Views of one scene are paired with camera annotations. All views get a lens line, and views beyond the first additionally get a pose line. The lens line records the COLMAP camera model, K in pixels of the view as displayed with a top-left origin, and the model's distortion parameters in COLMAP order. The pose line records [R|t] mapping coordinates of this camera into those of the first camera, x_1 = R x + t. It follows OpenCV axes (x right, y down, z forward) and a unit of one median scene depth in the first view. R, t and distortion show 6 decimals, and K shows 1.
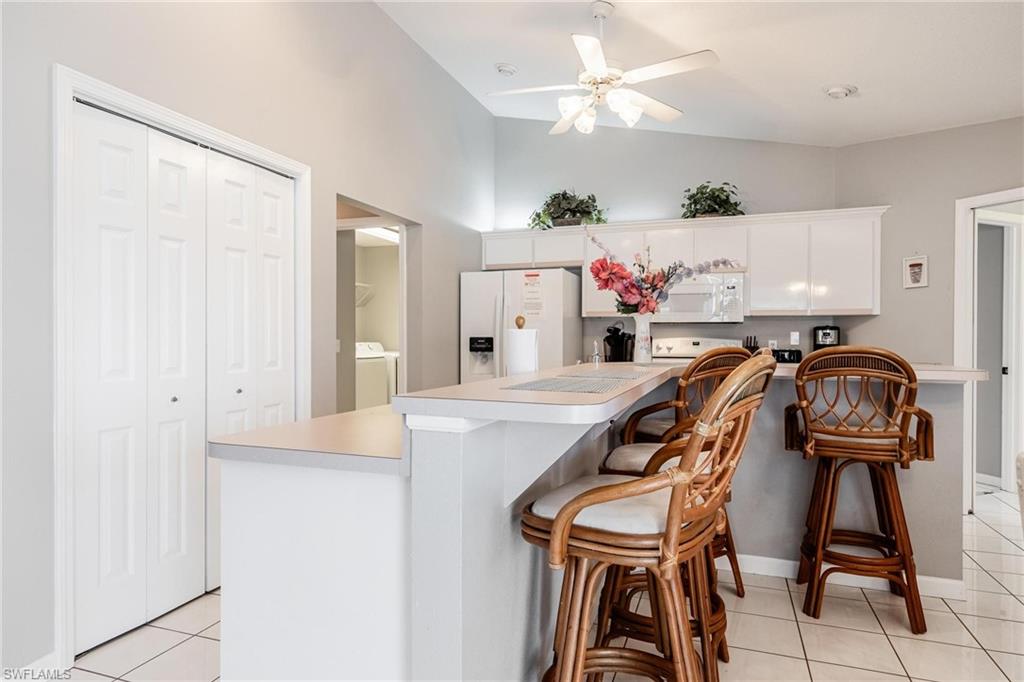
lens RADIAL K [[604.0, 0, 505.9], [0, 604.0, 336.9], [0, 0, 1]] dist [0.006802, 0.000553]
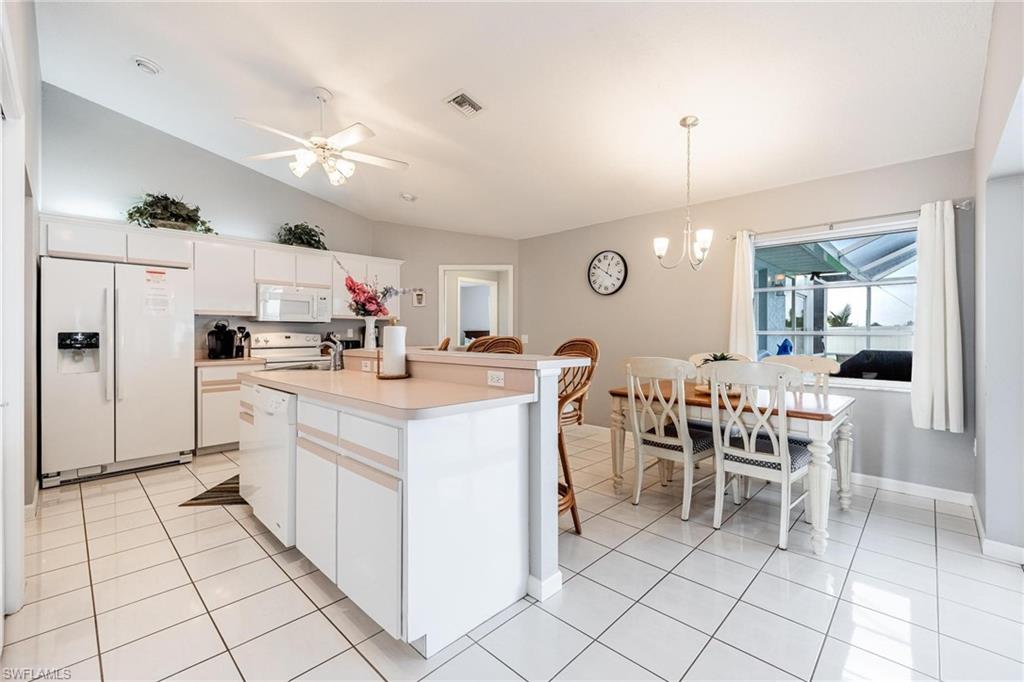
lens RADIAL K [[430.8, 0, 535.6], [0, 430.8, 335.1], [0, 0, 1]] dist [0.001791, 0.000092]
pose [[0.378621, -0.006200, 0.925531, -0.391684], [0.002714, 0.999981, 0.005589, 0.002465], [-0.925548, 0.000395, 0.378630, 0.122218]]
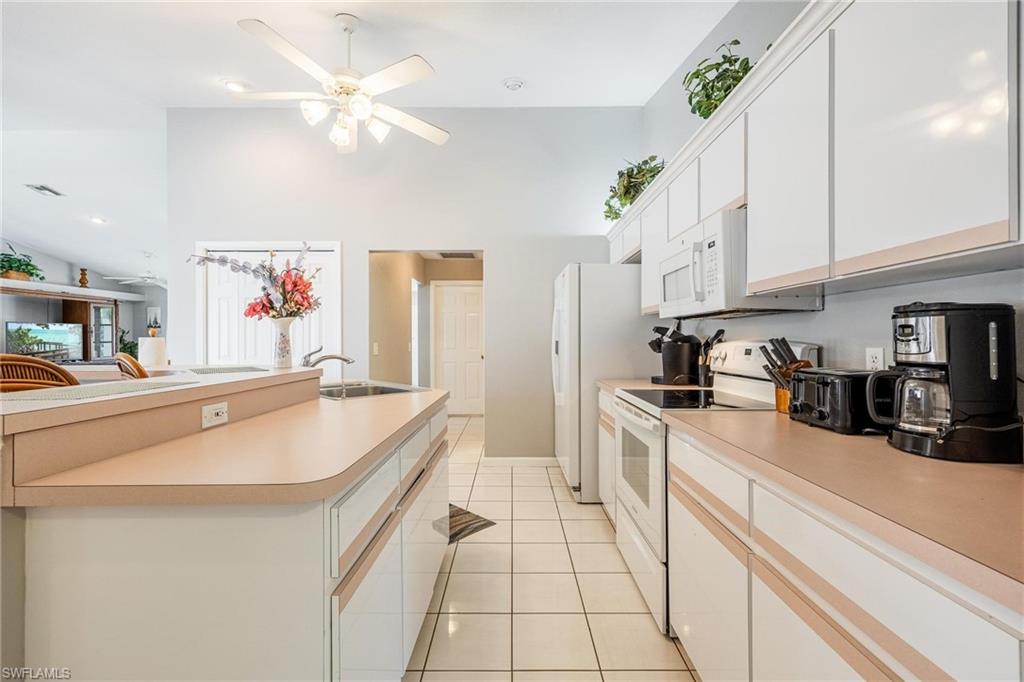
lens RADIAL K [[426.3, 0, 515.0], [0, 426.3, 339.1], [0, 0, 1]] dist [0.001962, -0.000142]
pose [[0.346795, -0.004748, -0.937929, 0.642605], [0.002004, 0.999989, -0.004321, 0.000802], [0.937939, -0.000381, 0.346801, 0.697341]]
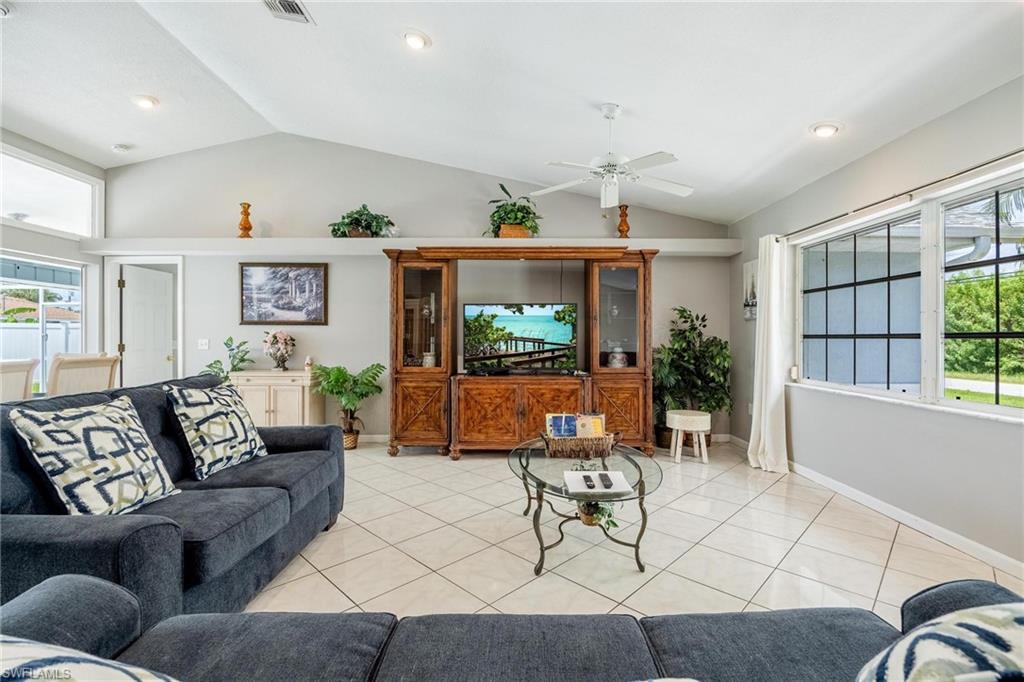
lens RADIAL K [[454.0, 0, 516.4], [0, 454.0, 337.2], [0, 0, 1]] dist [-0.018834, 0.000927]
pose [[-0.935035, -0.002224, -0.354548, -0.975977], [-0.003218, 0.999992, 0.002213, -0.000753], [0.354540, 0.003210, -0.935035, 0.525856]]
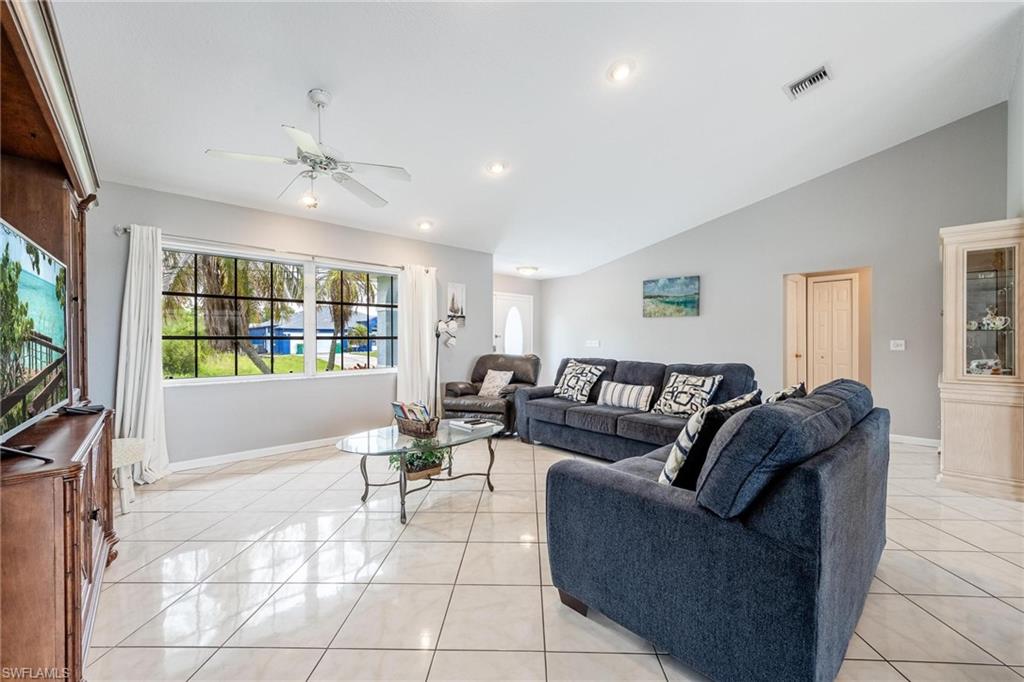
lens RADIAL K [[405.5, 0, 512.0], [0, 405.5, 341.0], [0, 0, 1]] dist [0.000631, 0.000197]
pose [[0.889857, -0.002207, -0.456235, -0.844350], [0.001446, 0.999997, -0.002016, 0.006088], [0.456238, 0.001134, 0.889857, -0.413175]]
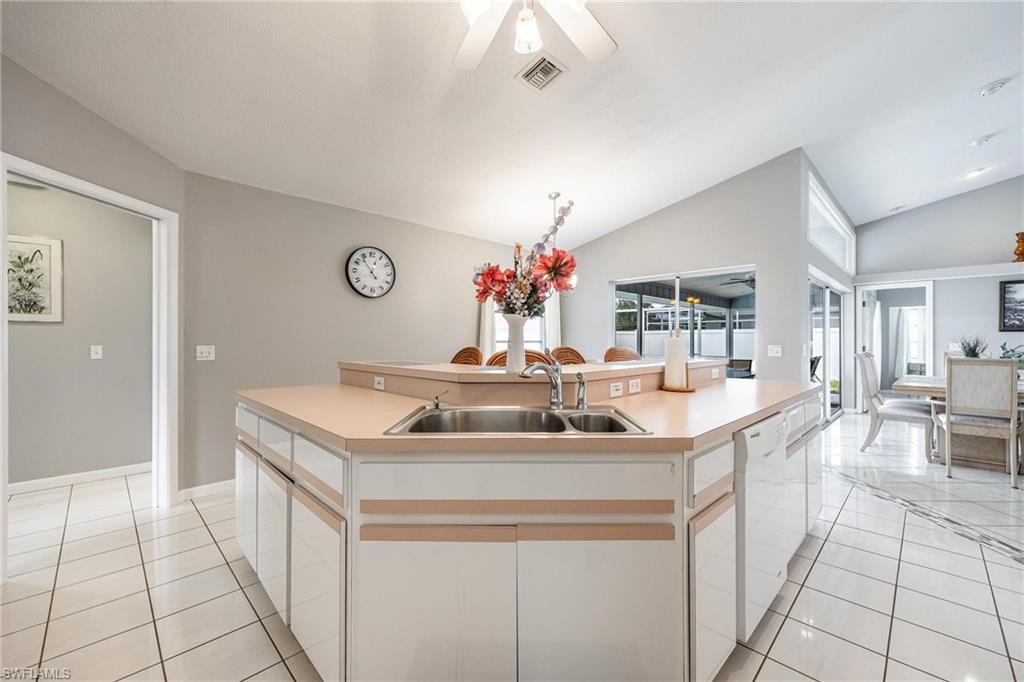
lens RADIAL K [[416.0, 0, 515.3], [0, 416.0, 340.0], [0, 0, 1]] dist [0.000693, -0.000003]
pose [[-0.908263, -0.001039, 0.418397, -0.009725], [-0.000421, 0.999999, 0.001569, -0.002957], [-0.418399, 0.001249, -0.908263, 0.972003]]
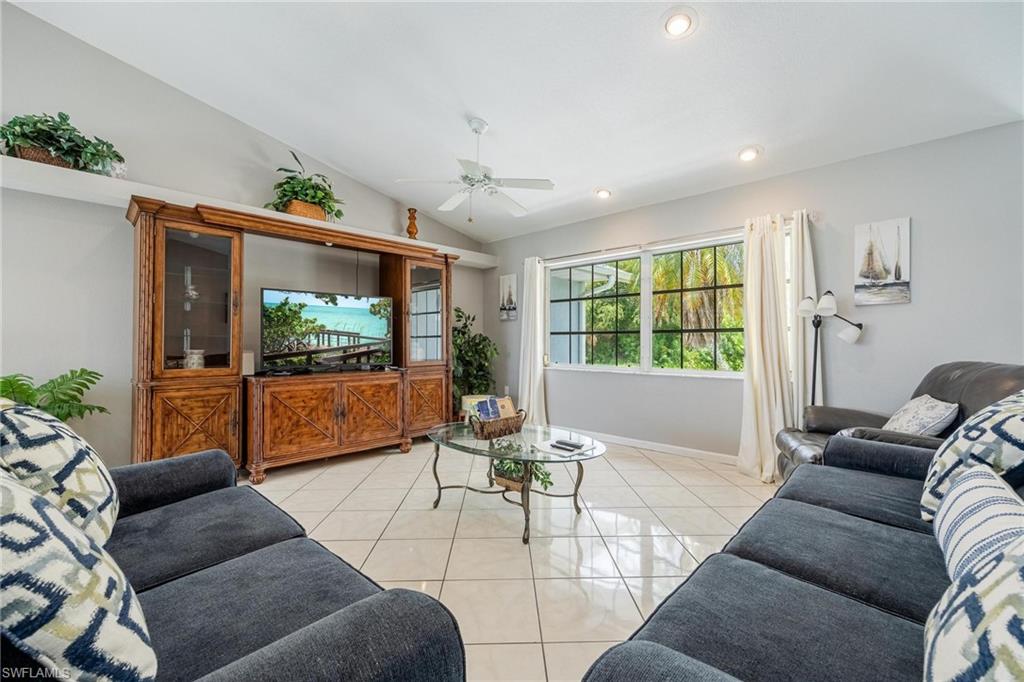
lens RADIAL K [[426.3, 0, 515.0], [0, 426.3, 339.1], [0, 0, 1]] dist [0.001962, -0.000142]
pose [[-0.393179, -0.006920, -0.919436, -0.731347], [-0.005356, 0.999972, -0.005236, 0.018562], [0.919446, 0.002866, -0.393205, 0.287211]]
